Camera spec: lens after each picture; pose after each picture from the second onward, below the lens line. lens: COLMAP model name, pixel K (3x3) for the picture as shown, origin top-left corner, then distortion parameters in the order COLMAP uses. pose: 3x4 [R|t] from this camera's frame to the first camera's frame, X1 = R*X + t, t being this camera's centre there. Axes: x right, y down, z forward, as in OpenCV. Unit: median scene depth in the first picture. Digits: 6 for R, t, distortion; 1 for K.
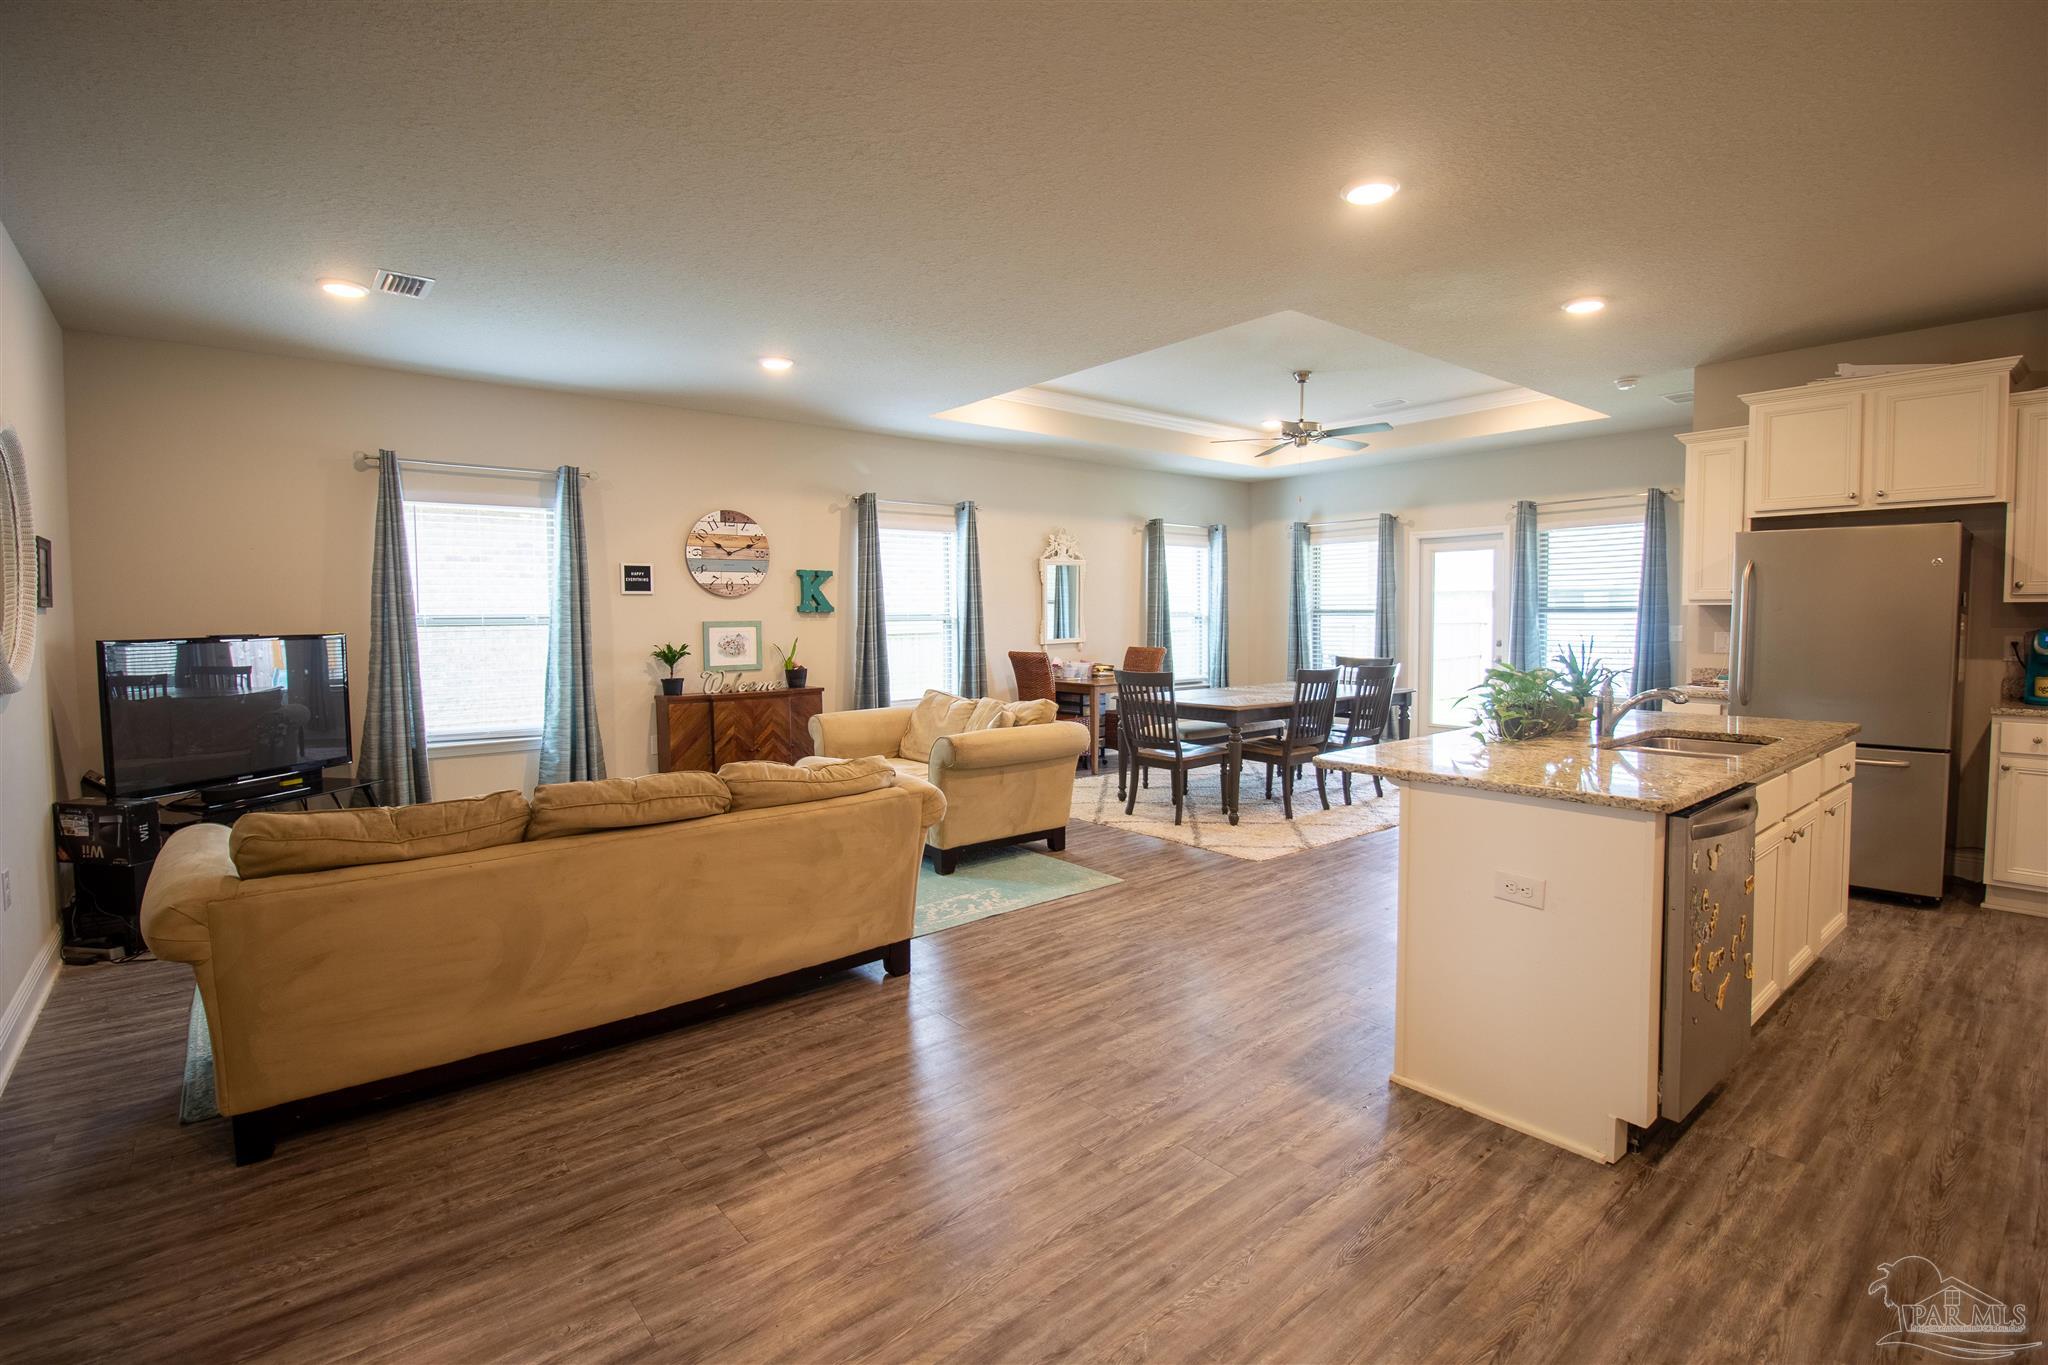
lens RADIAL K [[949.3, 0, 1020.3], [0, 949.3, 666.2], [0, 0, 1]] dist [-0.002892, -0.011535]
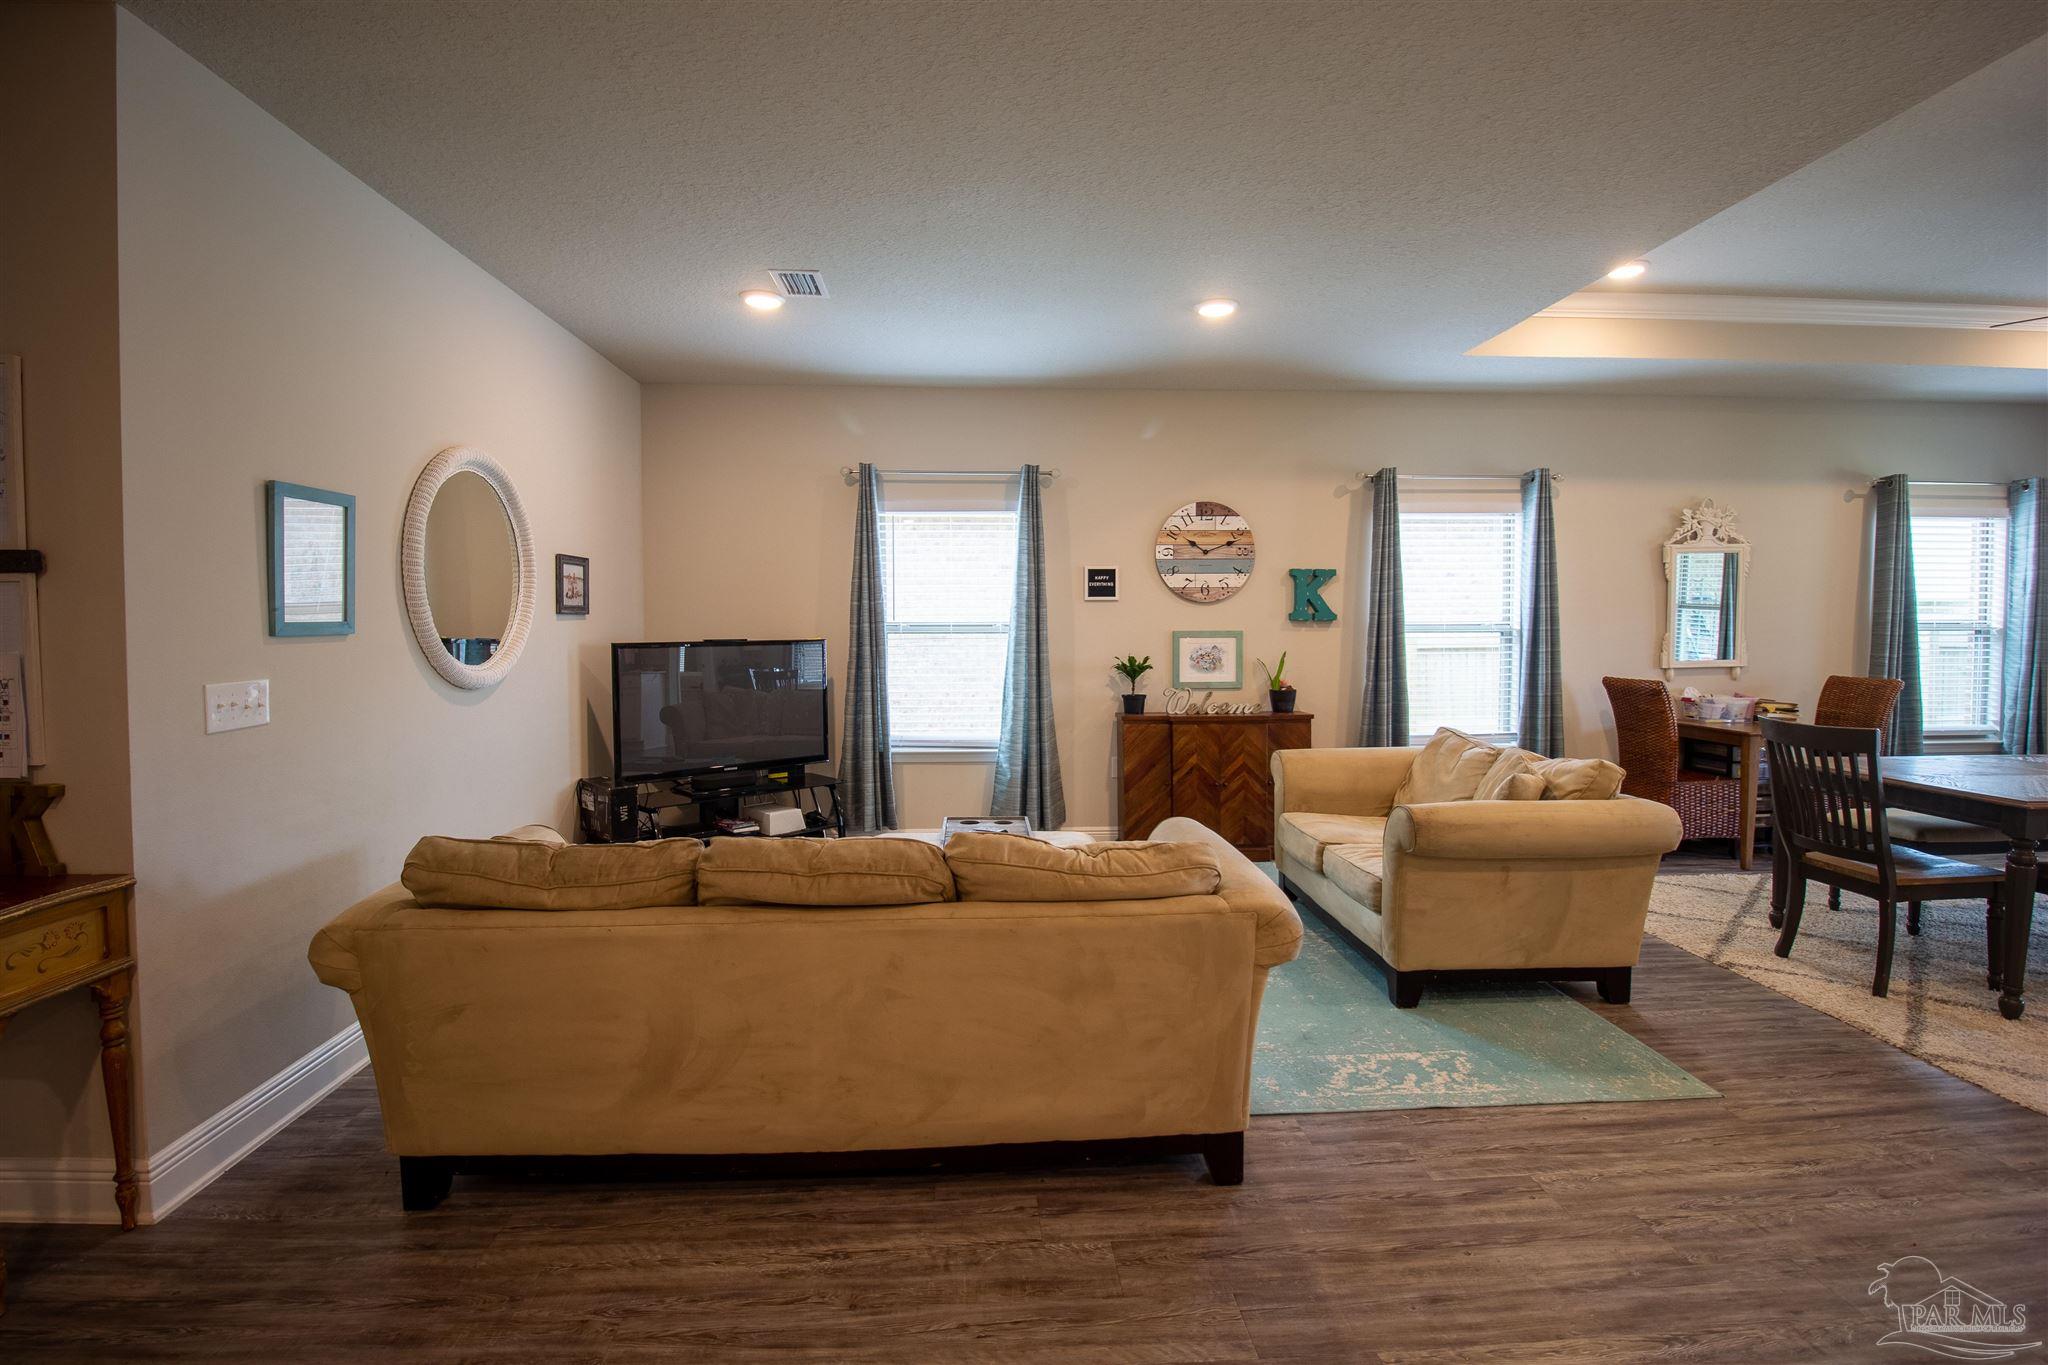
lens RADIAL K [[949.3, 0, 1018.1], [0, 949.3, 661.7], [0, 0, 1]] dist [-0.002892, -0.011535]
pose [[0.801464, 0.029364, -0.597322, 0.085122], [-0.036369, 0.999338, 0.000329, -0.015743], [0.596937, 0.021461, 0.802001, 0.244528]]
